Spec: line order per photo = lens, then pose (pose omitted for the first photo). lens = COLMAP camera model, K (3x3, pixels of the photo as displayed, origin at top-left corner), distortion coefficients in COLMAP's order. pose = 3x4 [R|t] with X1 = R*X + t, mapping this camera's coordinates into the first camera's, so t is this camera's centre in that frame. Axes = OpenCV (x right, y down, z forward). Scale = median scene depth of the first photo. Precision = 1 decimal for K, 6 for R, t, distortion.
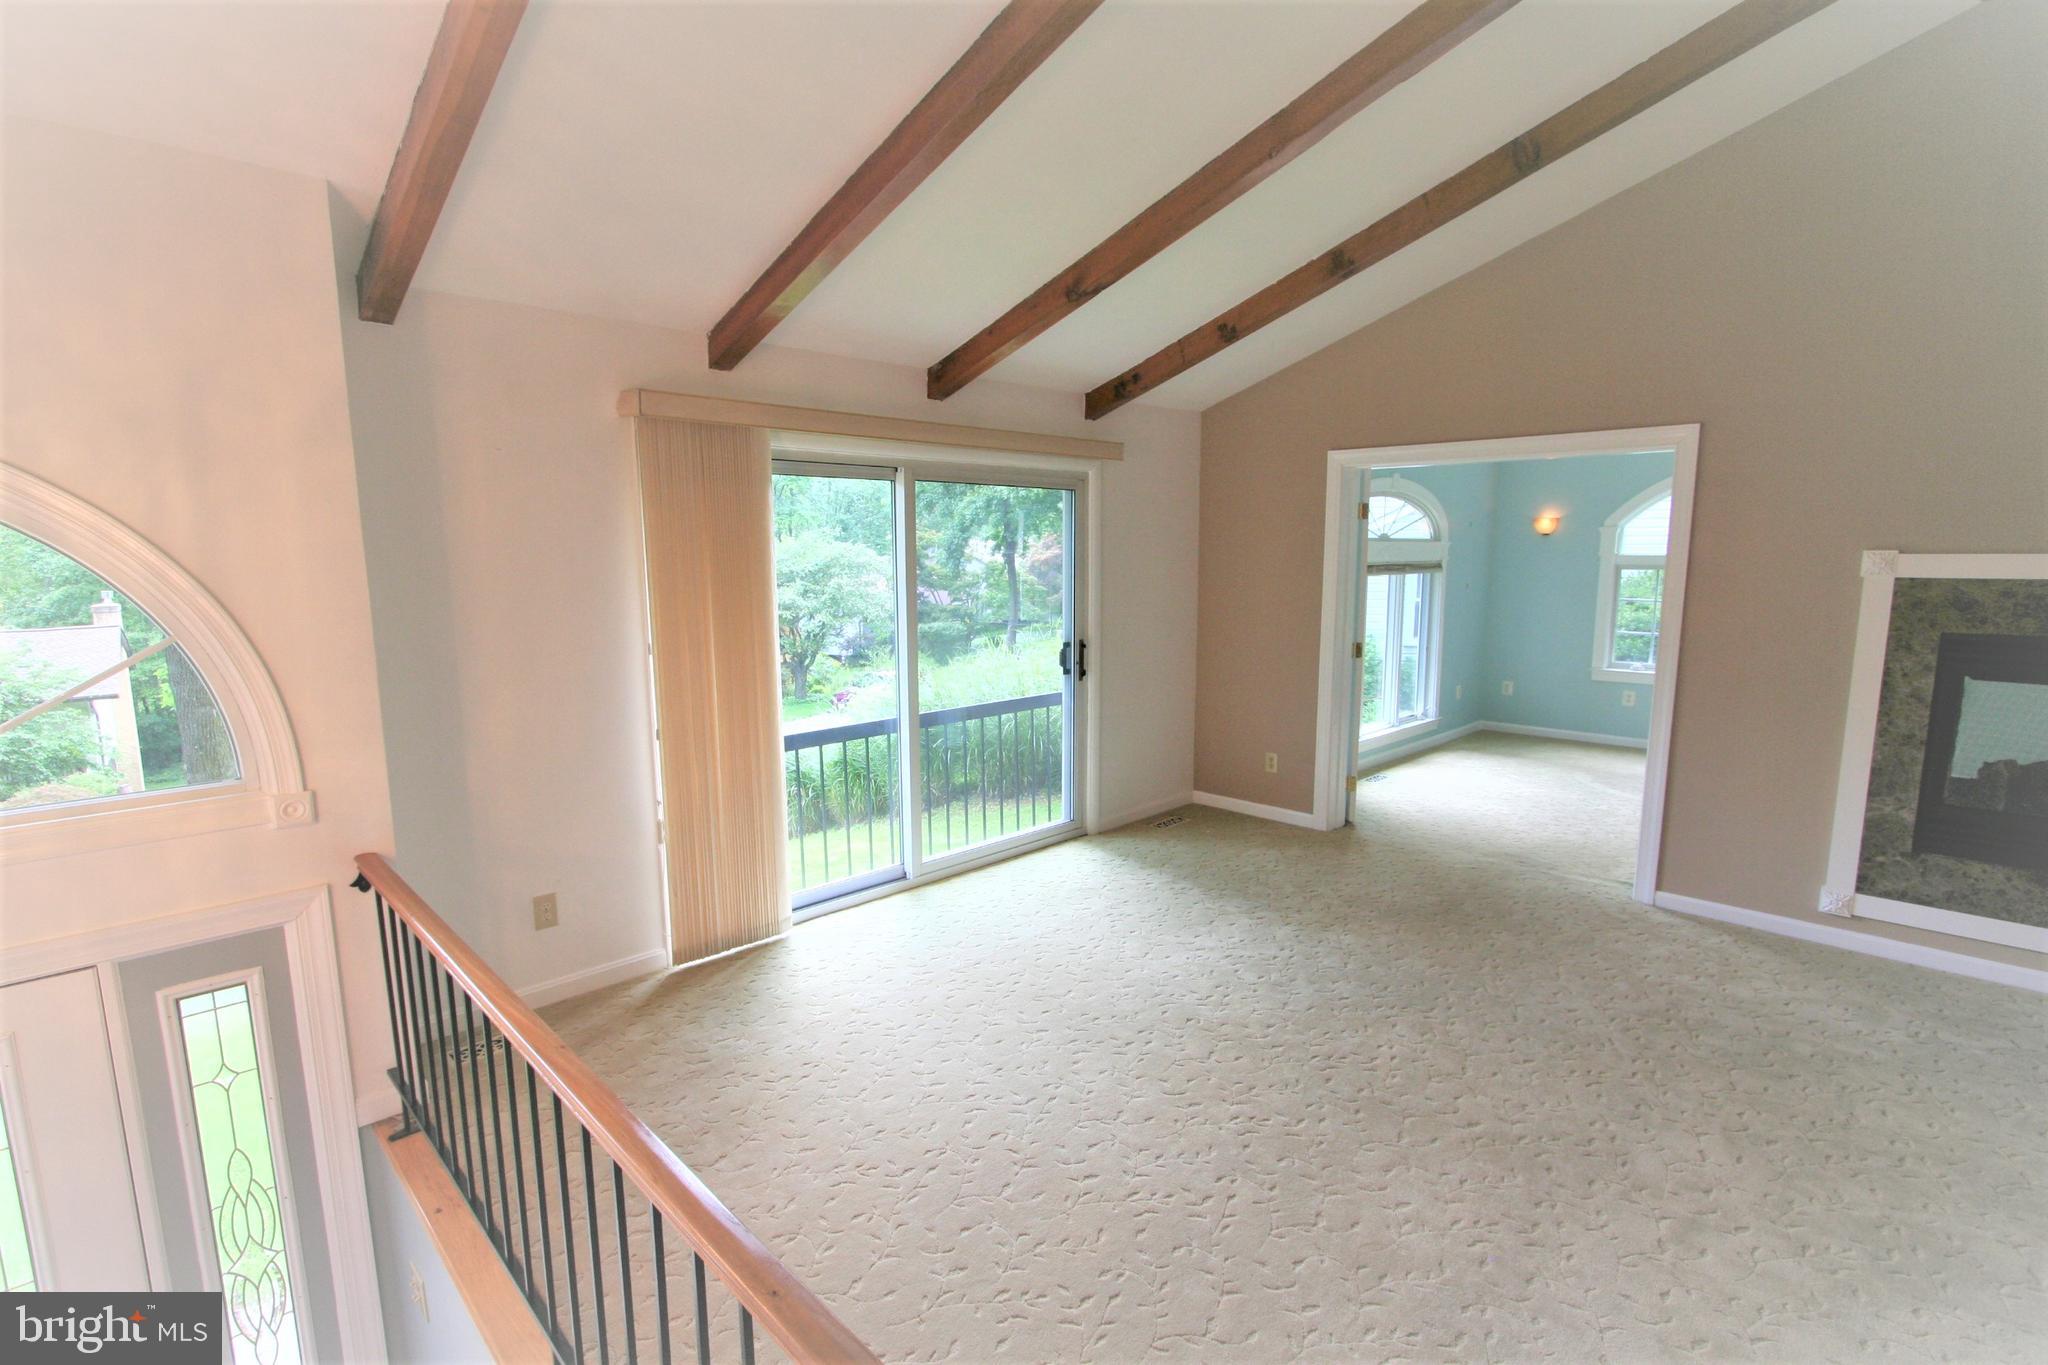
lens RADIAL K [[942.1, 0, 1024.0], [0, 942.1, 682.5], [0, 0, 1]] dist [-0.025683, 0.005446]
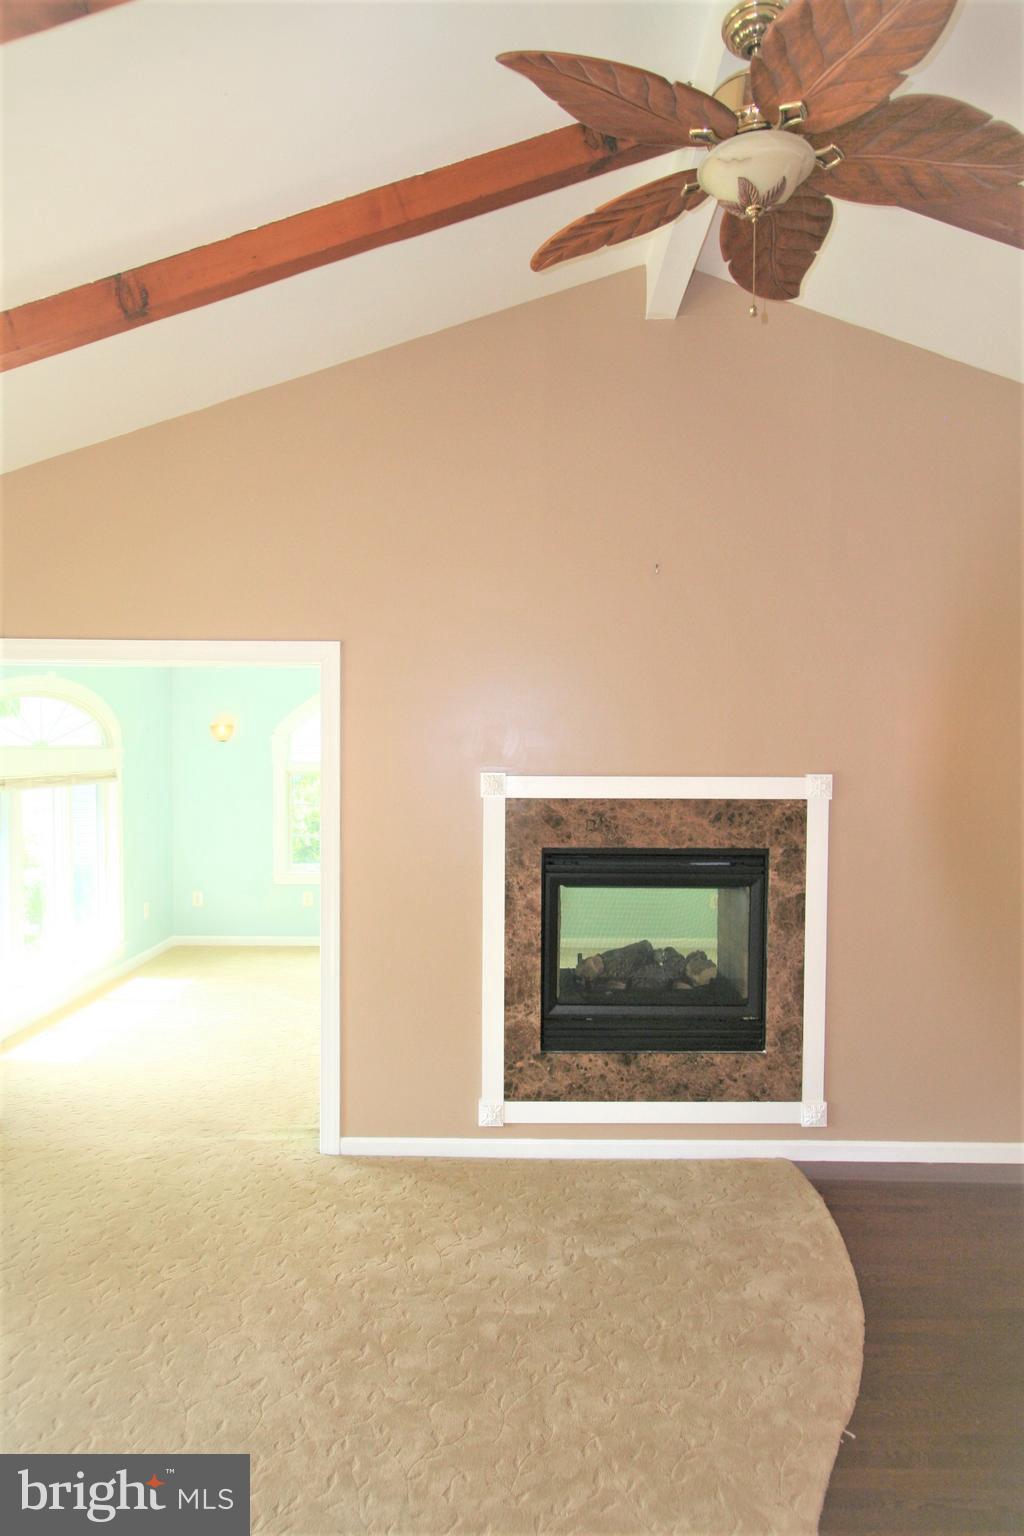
lens RADIAL K [[830.0, 0, 512.0], [0, 830.0, 768.0], [0, 0, 1]] dist [0.003125, 0.000542]
pose [[0.694005, -0.019588, 0.719704, 0.254352], [0.092802, 0.993725, -0.062442, -0.087113], [-0.713965, 0.110125, 0.691467, 0.324276]]
